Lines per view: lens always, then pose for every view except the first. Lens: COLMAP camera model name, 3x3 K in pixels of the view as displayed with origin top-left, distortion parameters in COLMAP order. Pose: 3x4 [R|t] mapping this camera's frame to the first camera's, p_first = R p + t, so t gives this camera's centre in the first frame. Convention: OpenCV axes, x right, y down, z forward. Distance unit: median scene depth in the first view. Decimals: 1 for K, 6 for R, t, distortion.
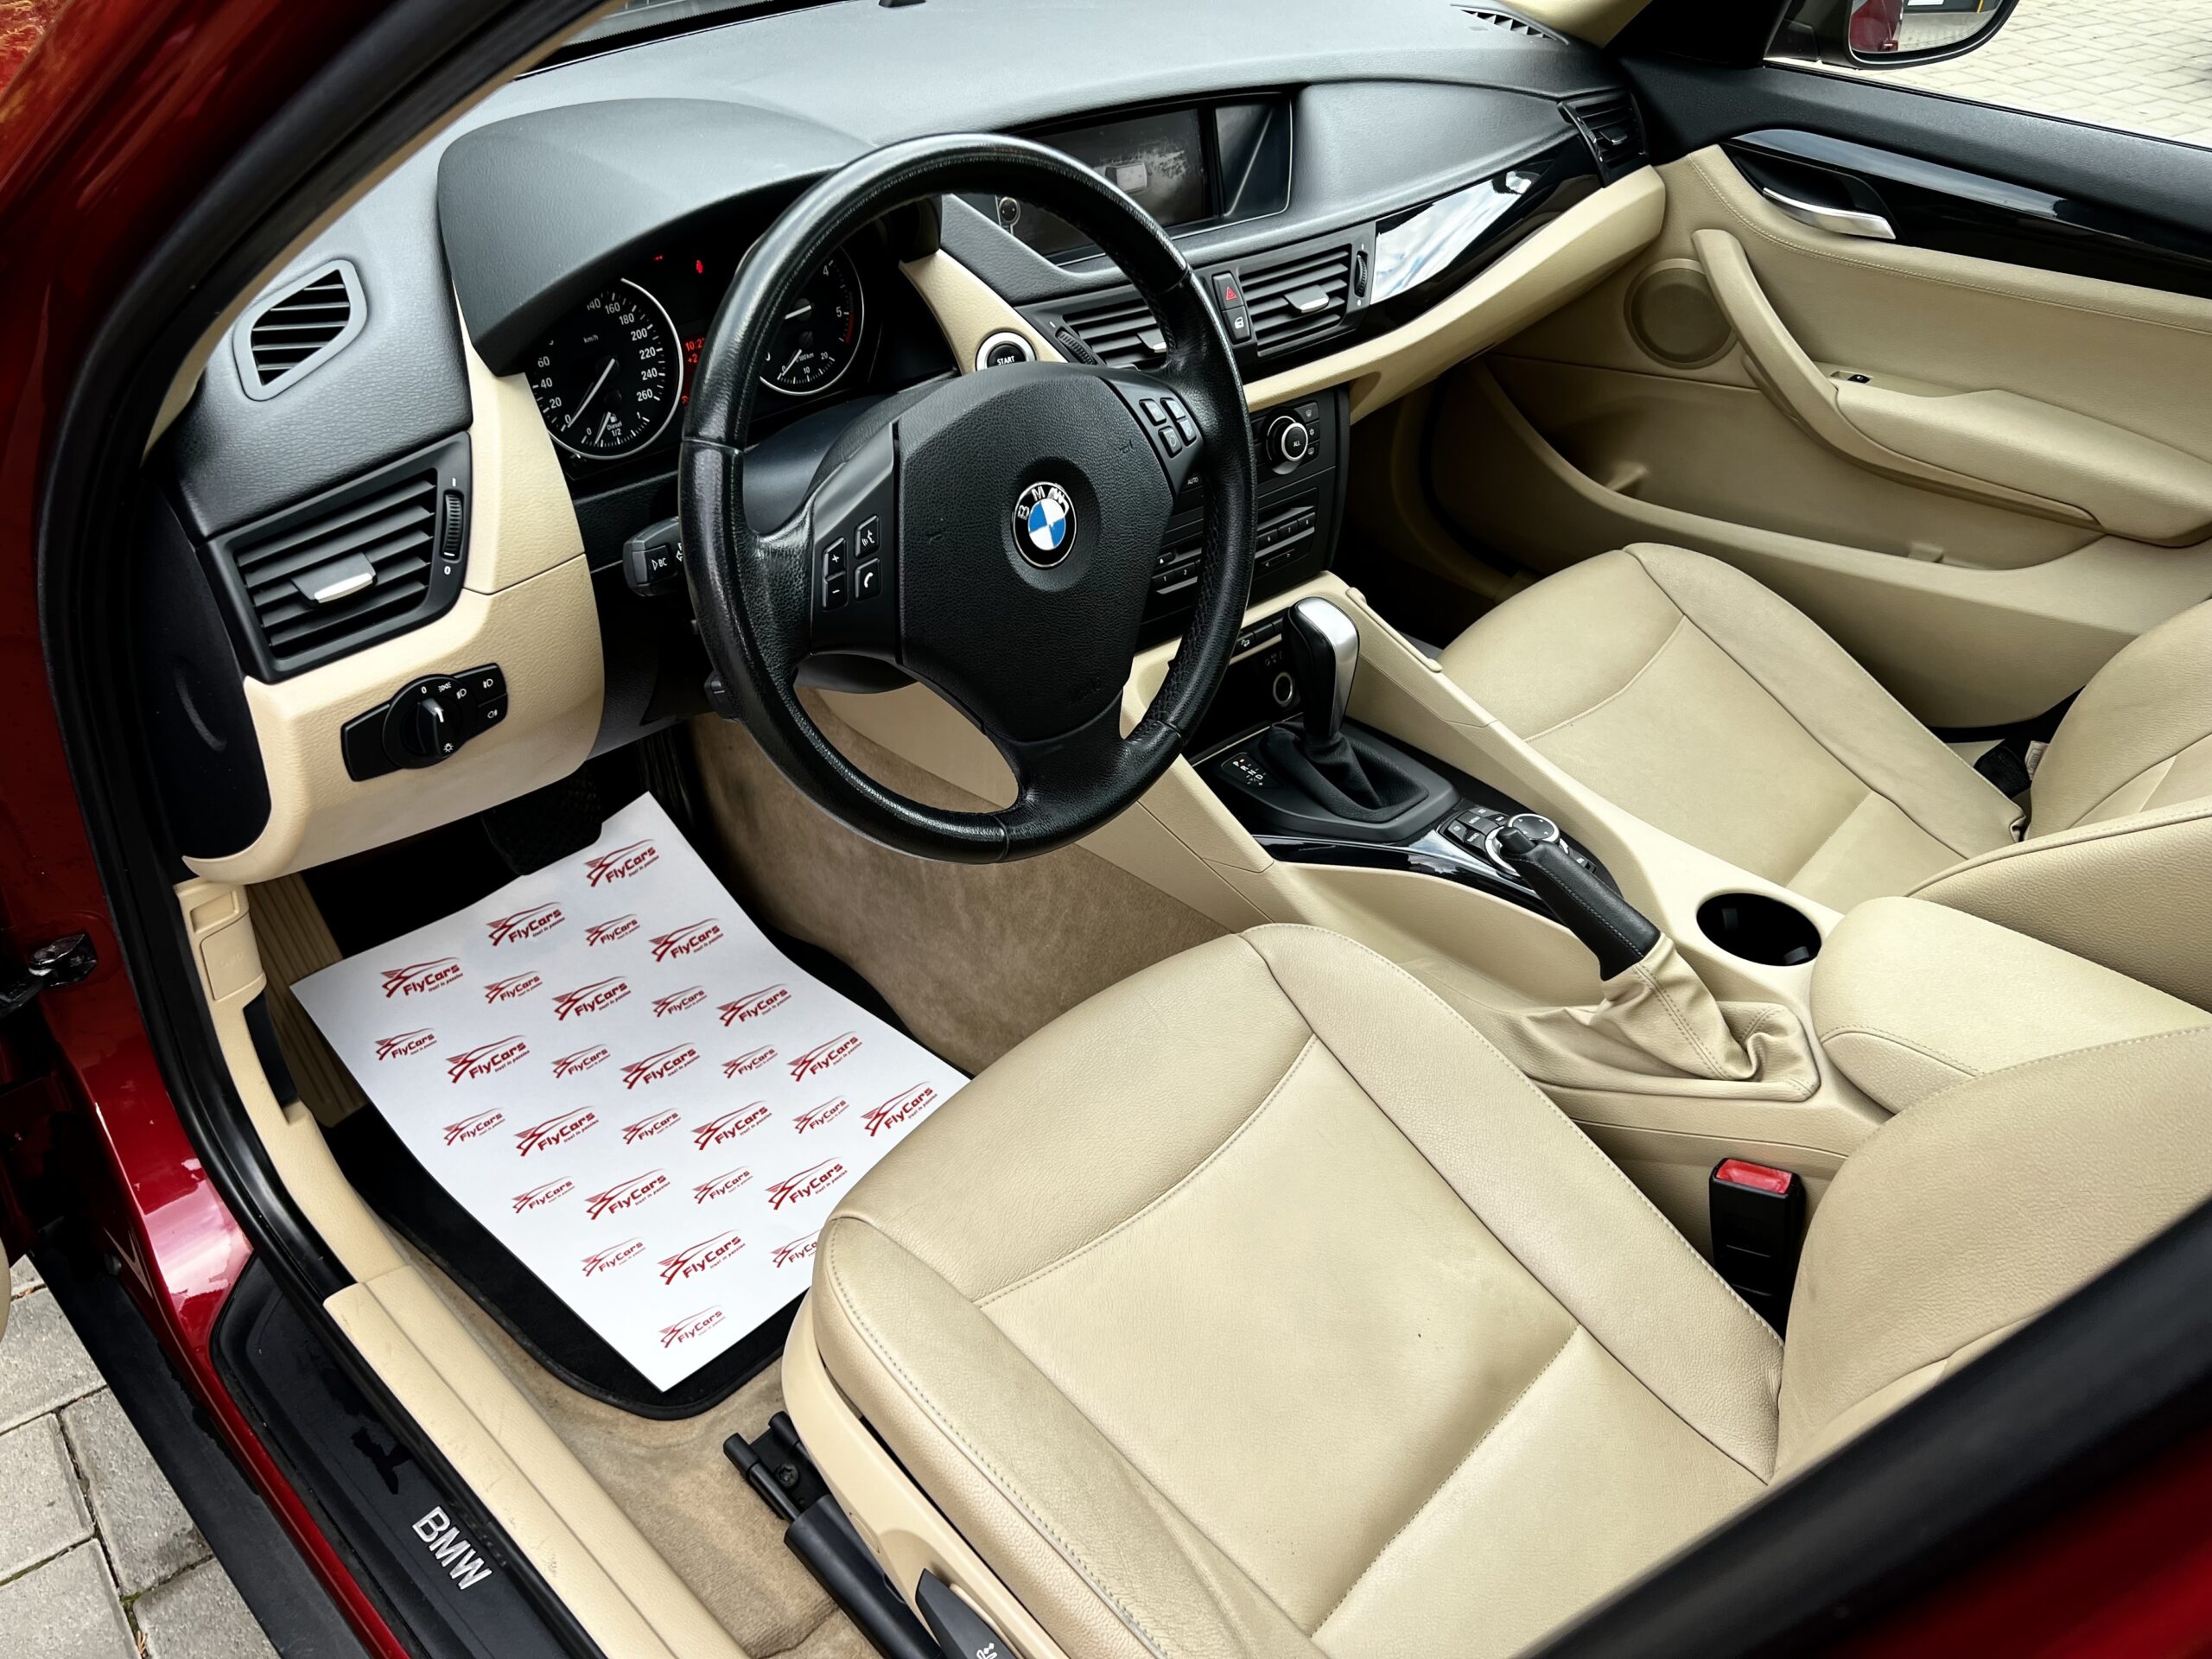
lens RADIAL K [[1649.0, 0, 1093.2], [0, 1649.0, 819.8], [0, 0, 1]] dist [0.128431, -0.249371]
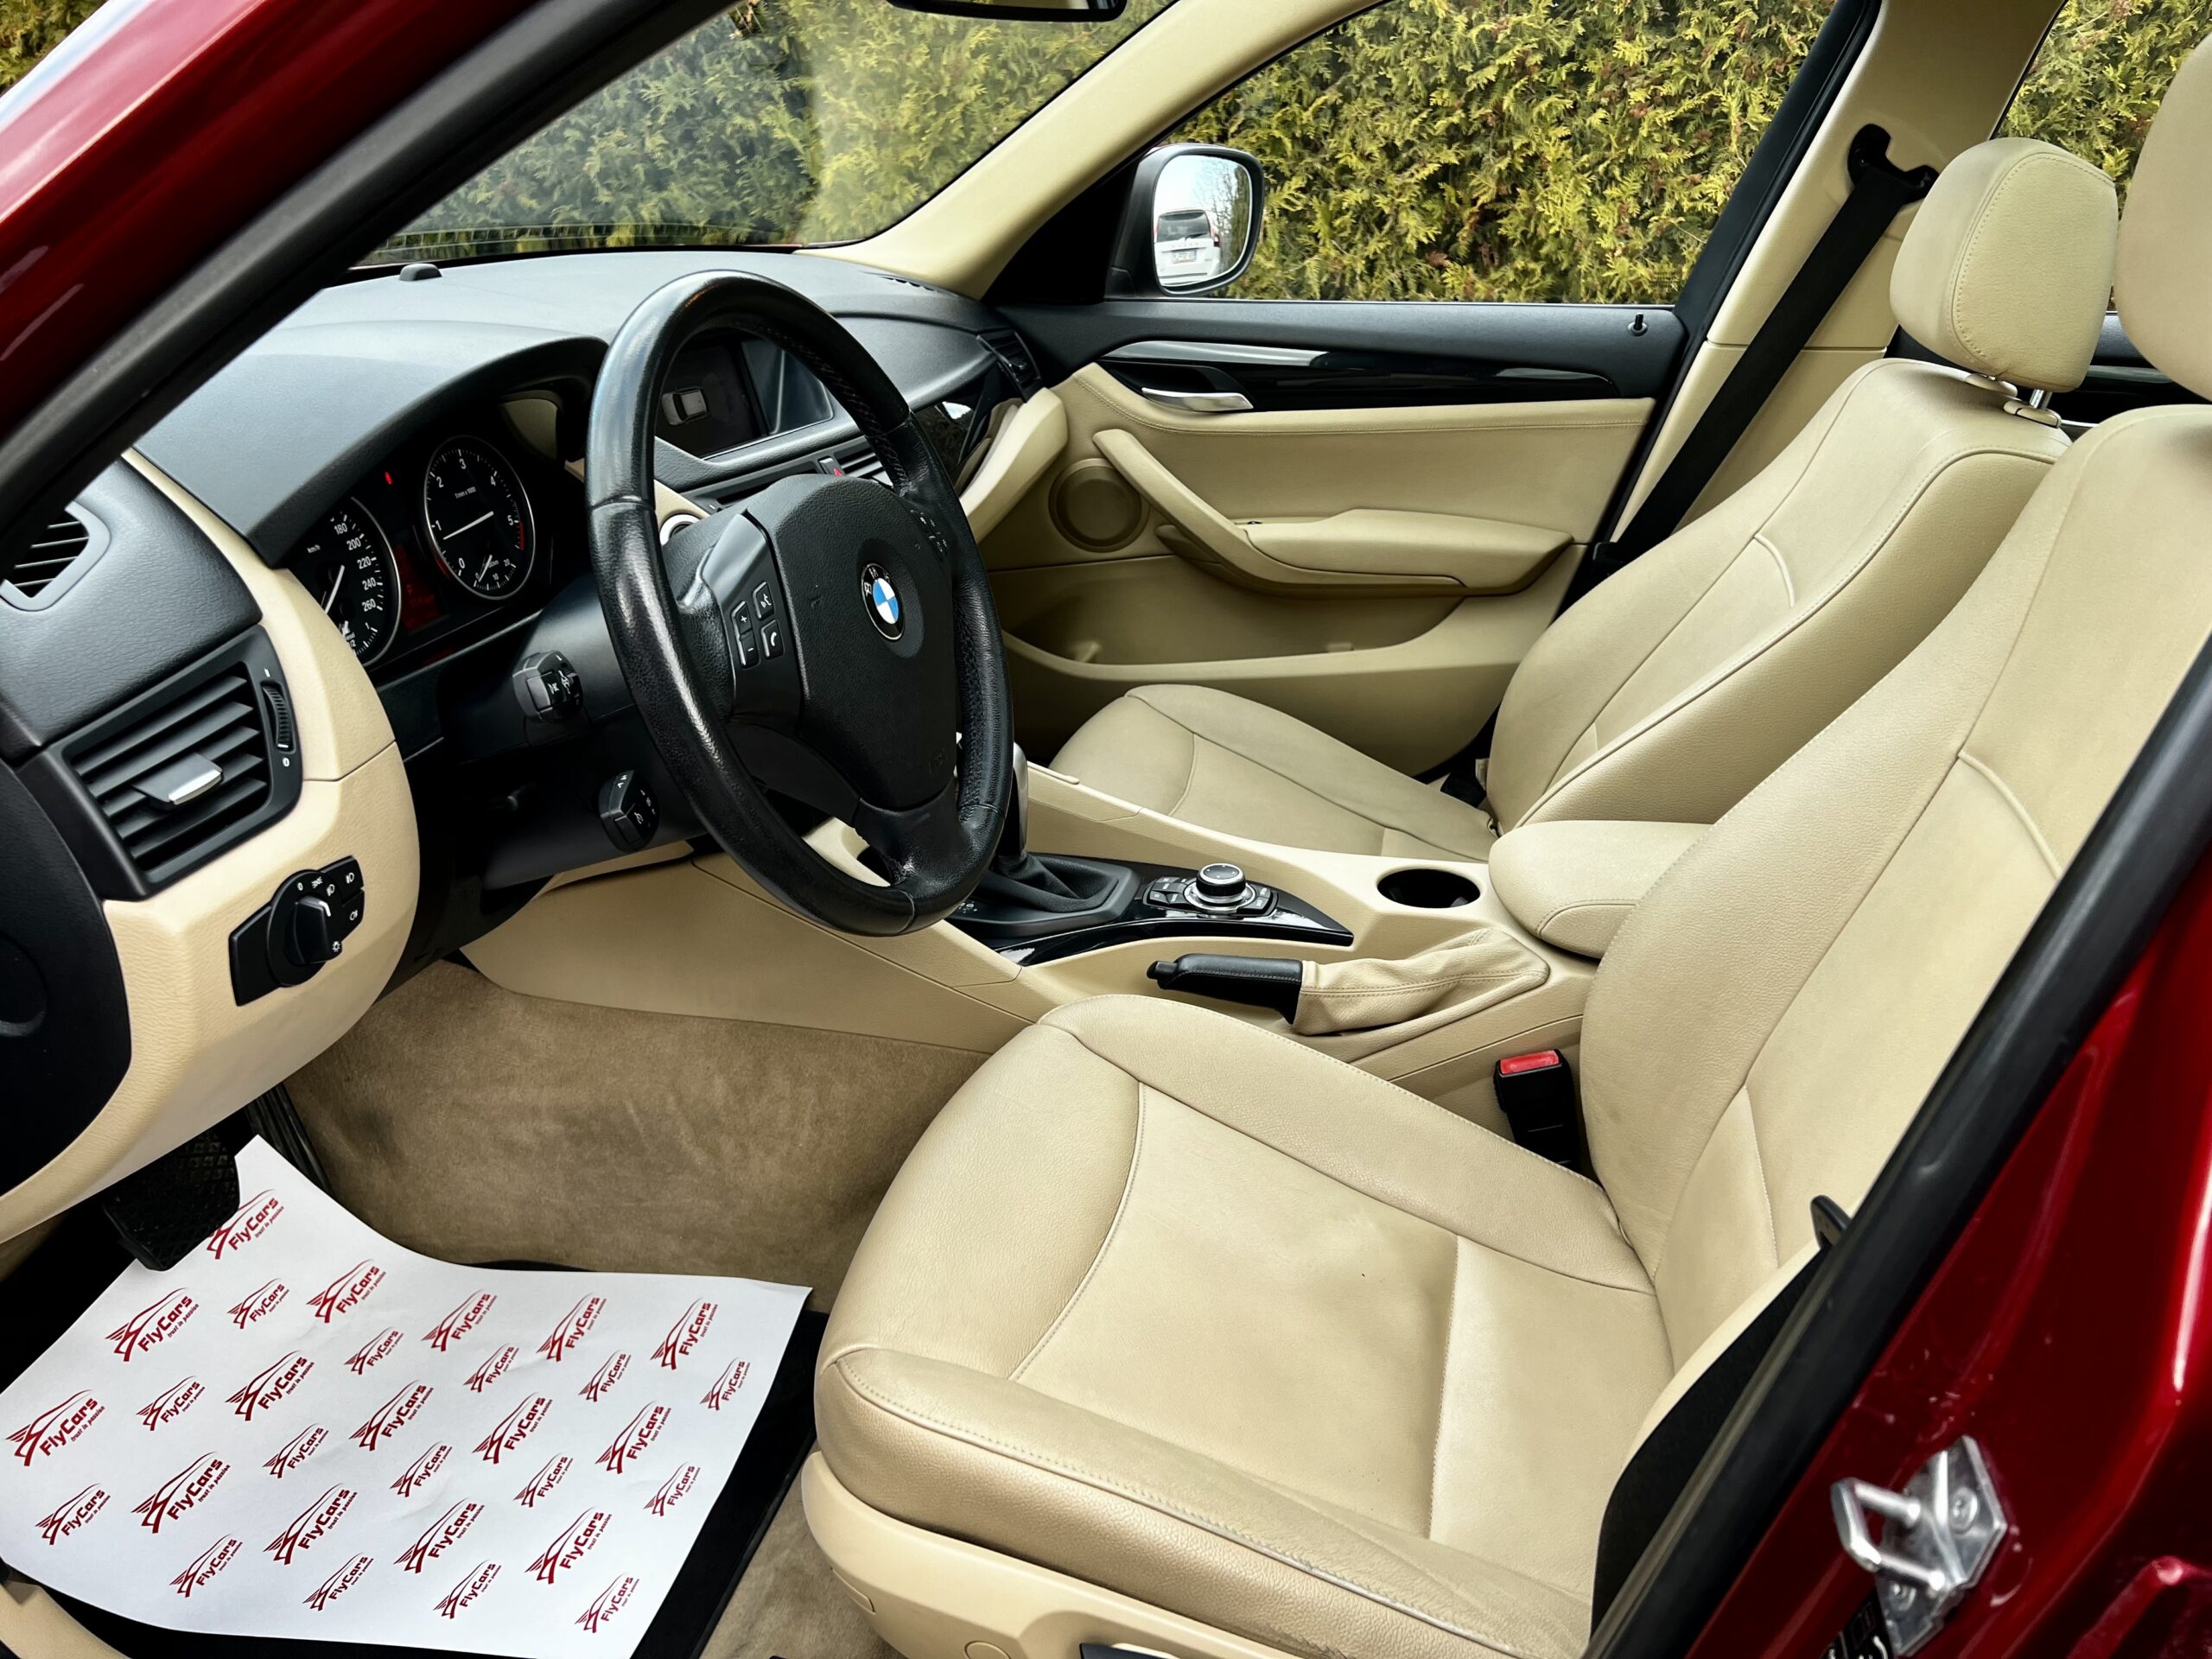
lens RADIAL K [[1655.8, 0, 1098.3], [0, 1655.8, 836.3], [0, 0, 1]] dist [0.061574, -0.073266]
pose [[0.871303, -0.231244, 0.432848, -0.380769], [0.318751, 0.937309, -0.140887, 0.148947], [-0.373133, 0.260726, 0.890390, 0.032202]]
